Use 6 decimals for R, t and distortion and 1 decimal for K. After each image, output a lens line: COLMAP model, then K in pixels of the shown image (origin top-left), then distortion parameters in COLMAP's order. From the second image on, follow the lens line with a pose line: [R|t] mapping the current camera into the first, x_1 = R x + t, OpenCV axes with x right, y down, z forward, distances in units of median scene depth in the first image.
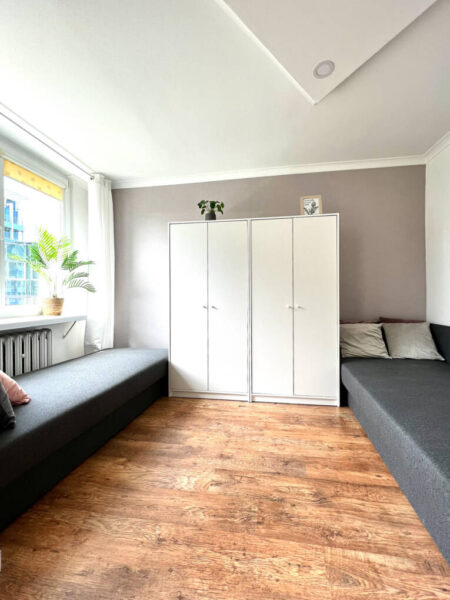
lens RADIAL K [[251.2, 0, 225.0], [0, 251.2, 300.0], [0, 0, 1]] dist [0.000550, -0.000014]
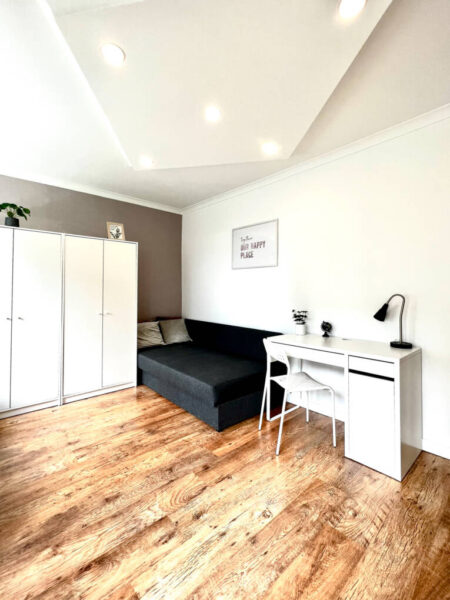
lens RADIAL K [[286.6, 0, 221.7], [0, 286.6, 318.7], [0, 0, 1]] dist [0.001713, 0.000356]
pose [[0.619236, -0.071495, 0.781943, -0.459582], [0.002039, 0.995989, 0.089451, -0.071071], [-0.785202, -0.053797, 0.616898, -0.293258]]
